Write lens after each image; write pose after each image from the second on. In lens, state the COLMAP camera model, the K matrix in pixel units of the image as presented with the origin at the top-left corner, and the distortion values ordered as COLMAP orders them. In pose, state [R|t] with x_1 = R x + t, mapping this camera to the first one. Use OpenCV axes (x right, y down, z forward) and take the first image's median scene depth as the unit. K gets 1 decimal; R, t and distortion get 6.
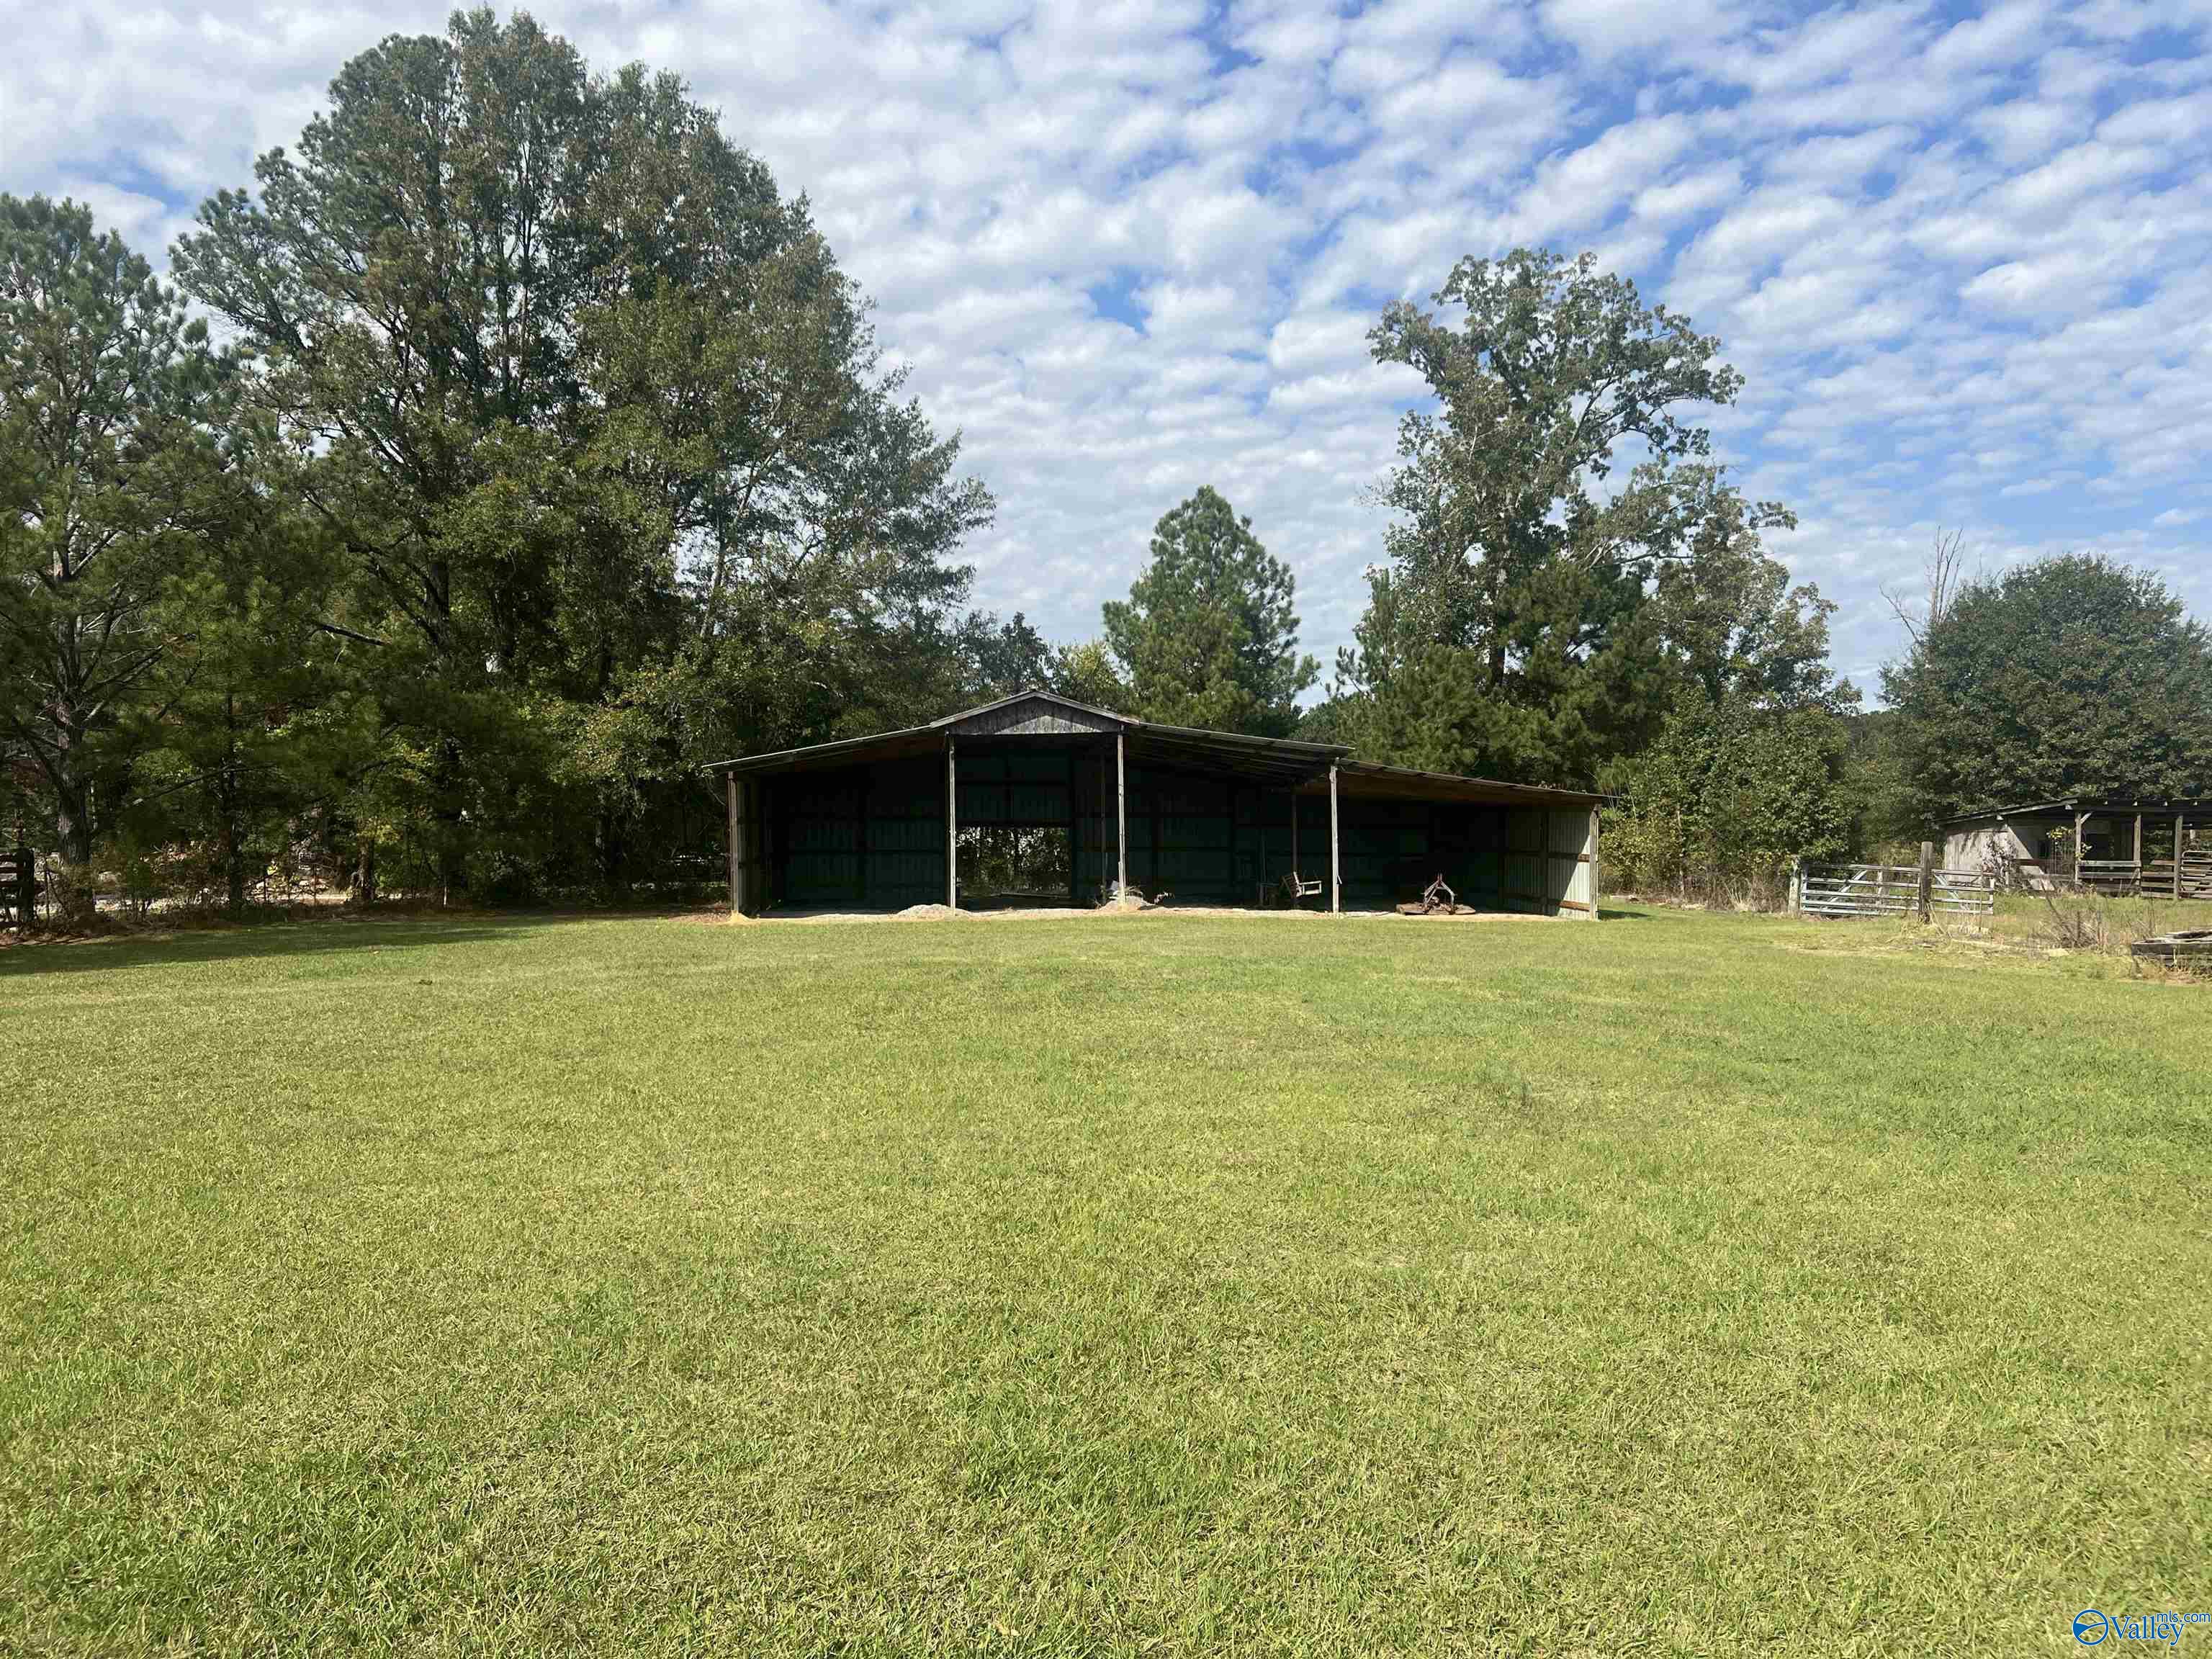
lens RADIAL K [[1700.8, 0, 1096.6], [0, 1700.8, 831.4], [0, 0, 1]] dist [0.032596, -0.040091]
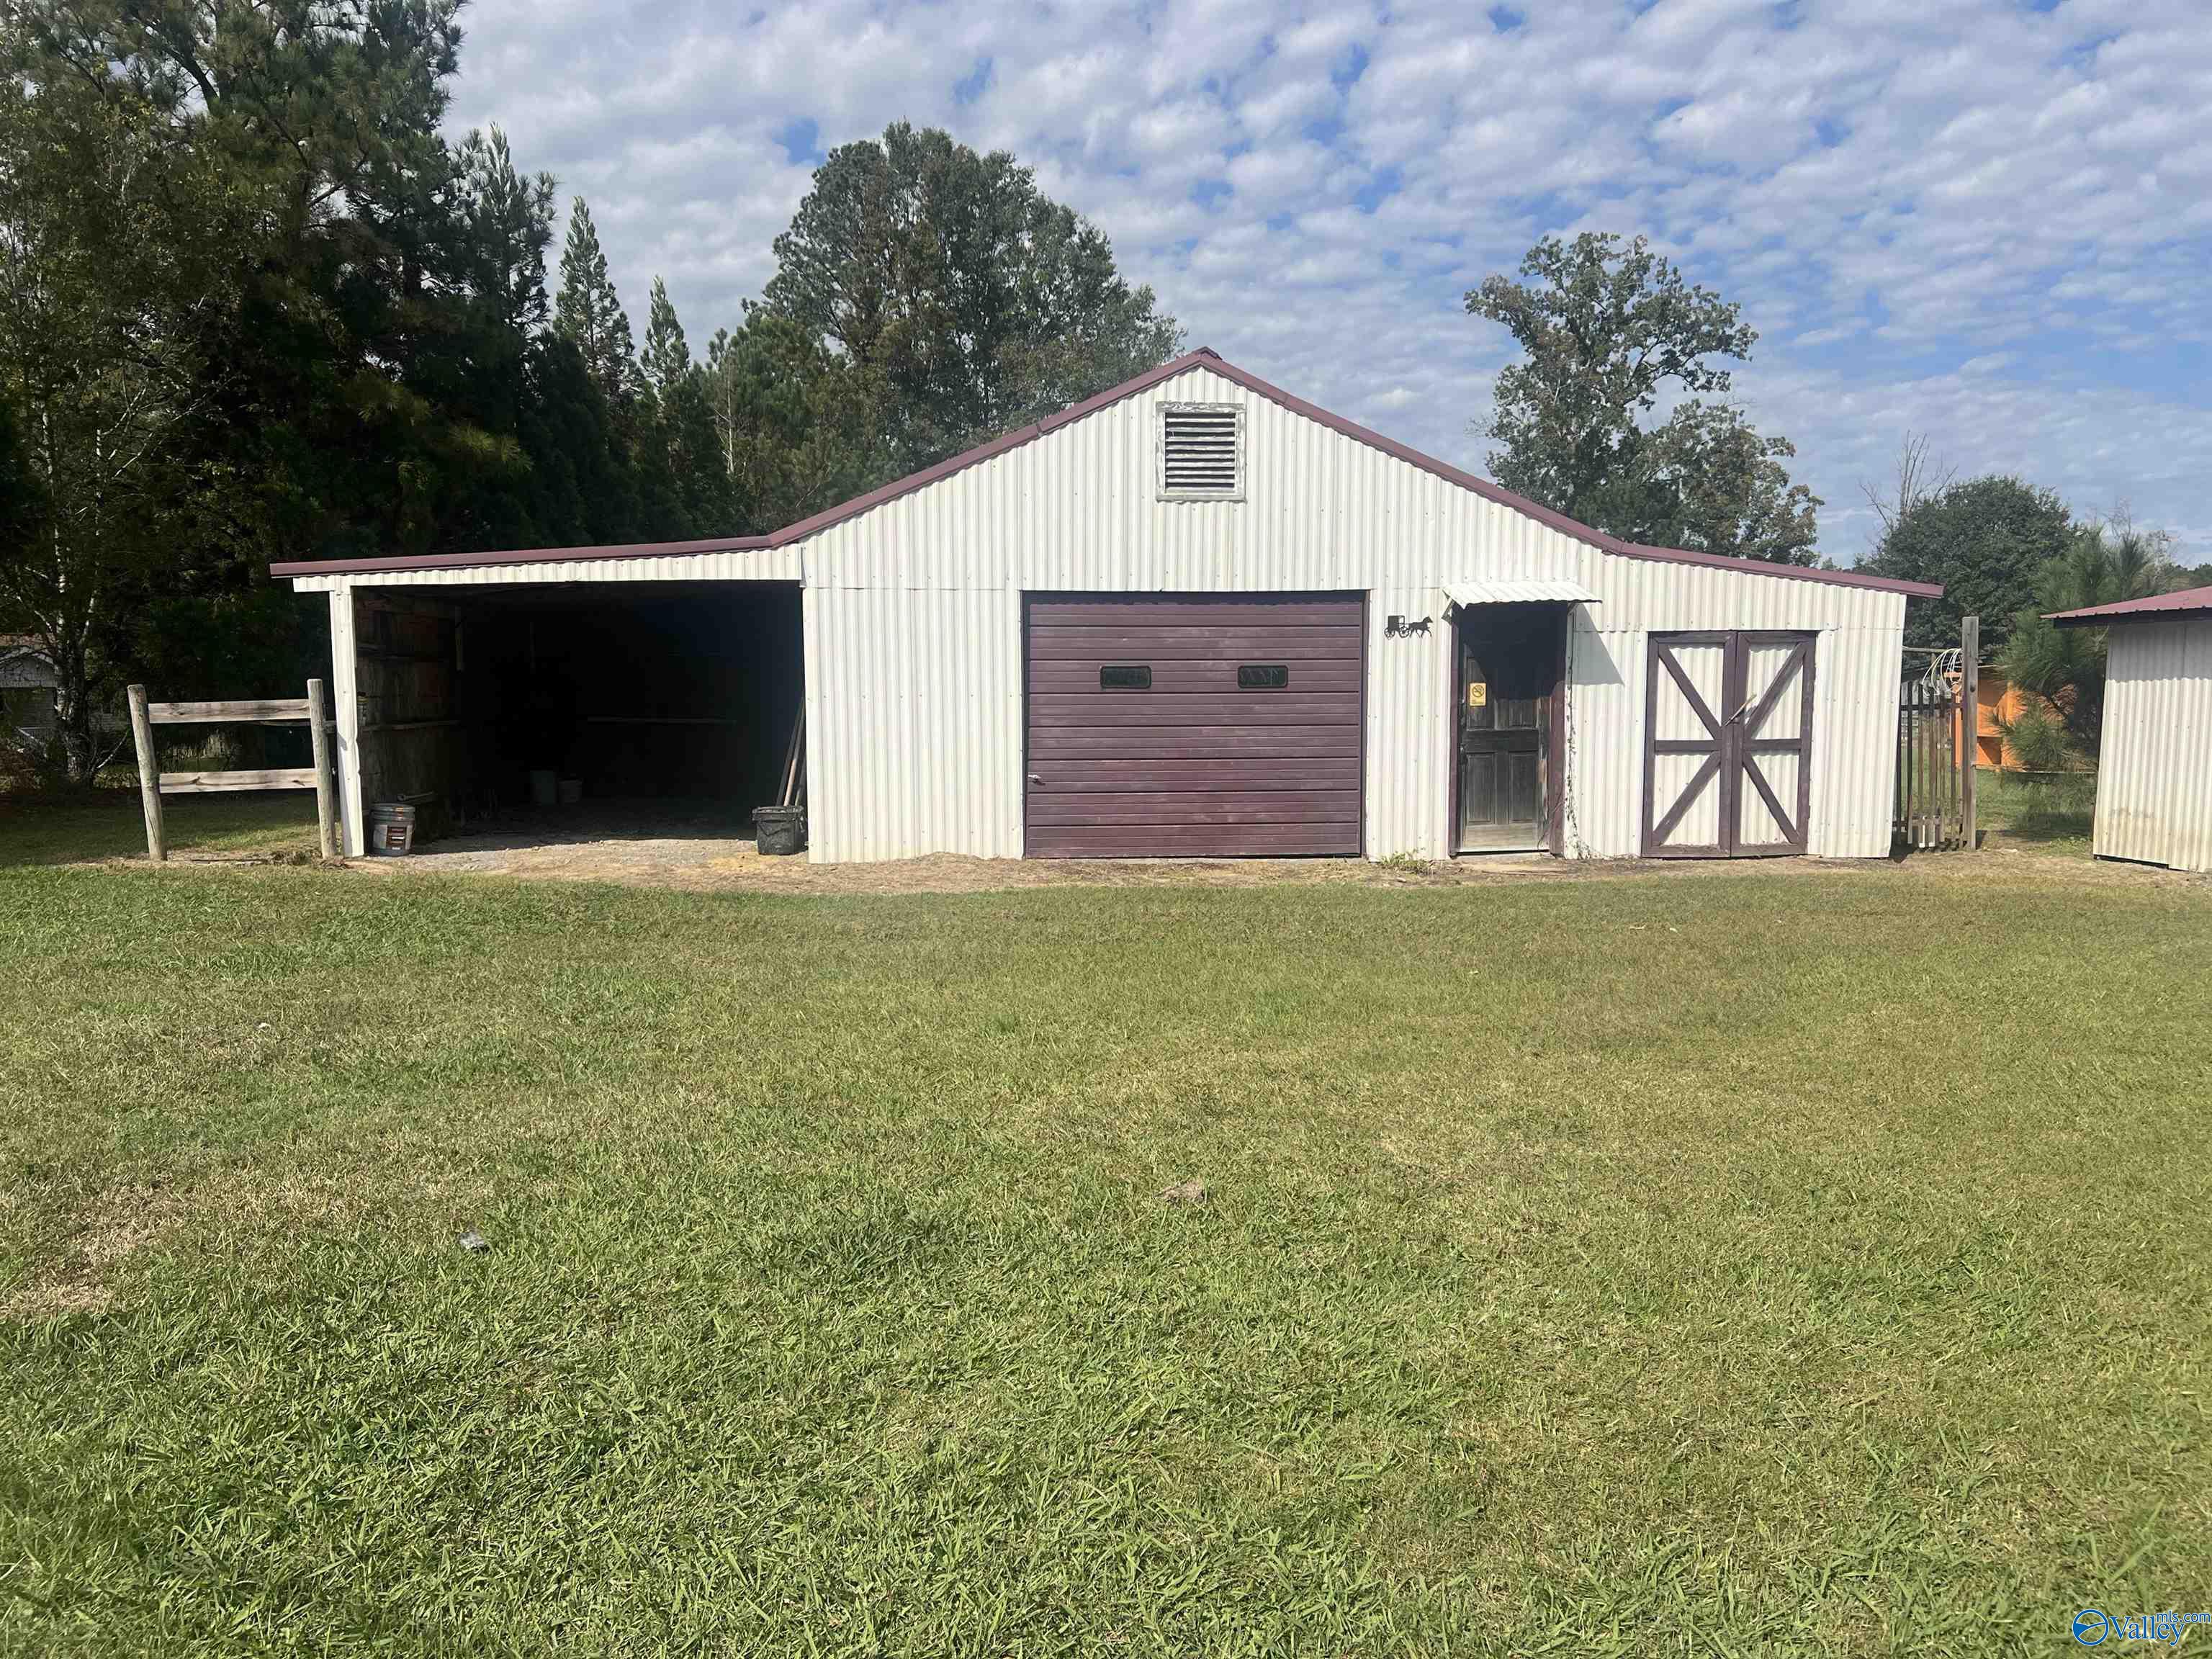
lens RADIAL K [[1700.8, 0, 1110.1], [0, 1700.8, 835.1], [0, 0, 1]] dist [0.032596, -0.040091]
pose [[0.999735, -0.015815, 0.016720, -0.150392], [0.014331, 0.996238, 0.085463, -0.001188], [-0.018009, -0.085201, 0.996201, -0.341103]]
